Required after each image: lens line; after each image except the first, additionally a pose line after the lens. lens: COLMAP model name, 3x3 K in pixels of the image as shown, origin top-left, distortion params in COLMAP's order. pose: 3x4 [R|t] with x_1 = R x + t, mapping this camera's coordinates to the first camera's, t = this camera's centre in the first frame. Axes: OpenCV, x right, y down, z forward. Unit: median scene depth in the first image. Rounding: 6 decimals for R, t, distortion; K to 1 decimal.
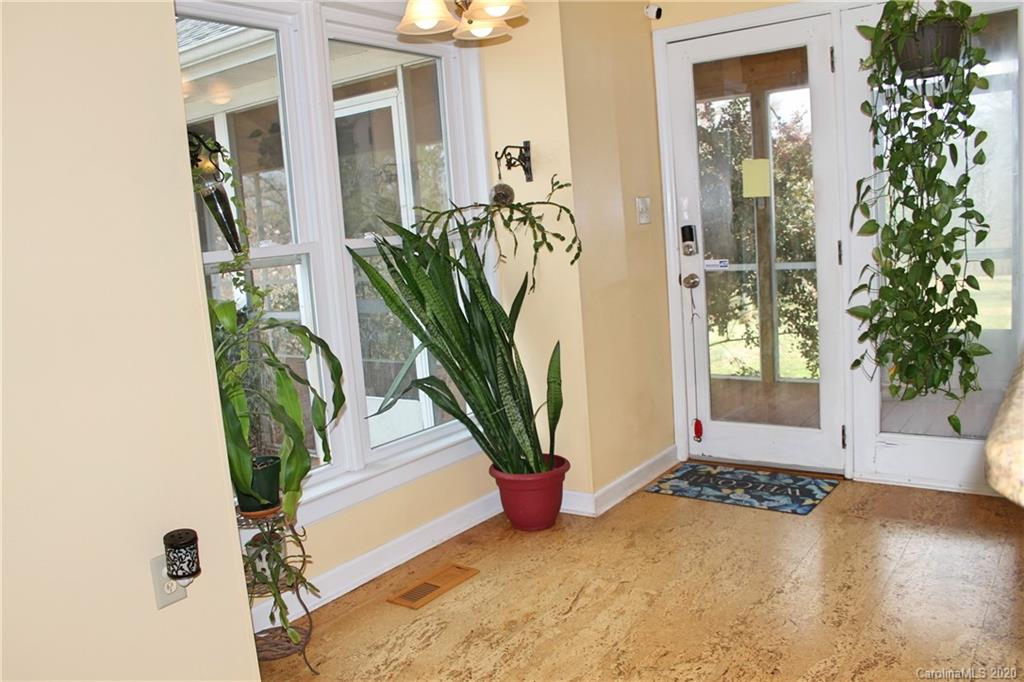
lens RADIAL K [[838.0, 0, 512.0], [0, 838.0, 341.0], [0, 0, 1]] dist [-0.160061, 0.125826]
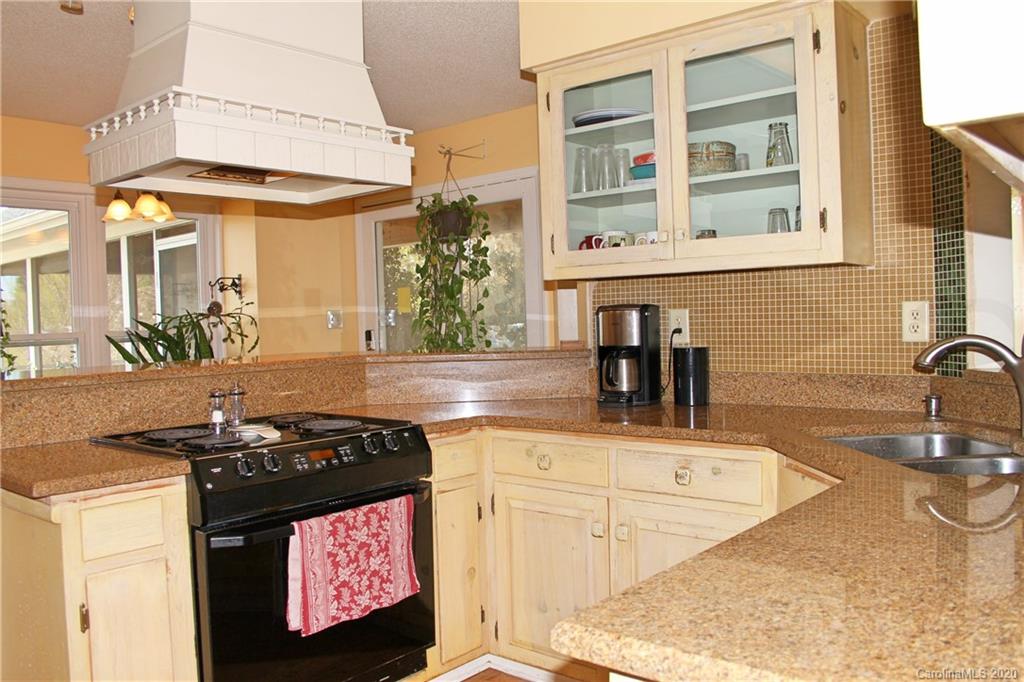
lens RADIAL K [[838.0, 0, 512.0], [0, 838.0, 341.0], [0, 0, 1]] dist [-0.160061, 0.125826]
pose [[0.995957, 0.045480, -0.077471, 0.687479], [-0.053555, 0.992970, -0.105558, 0.025798], [0.072125, 0.109280, 0.991391, -0.529114]]
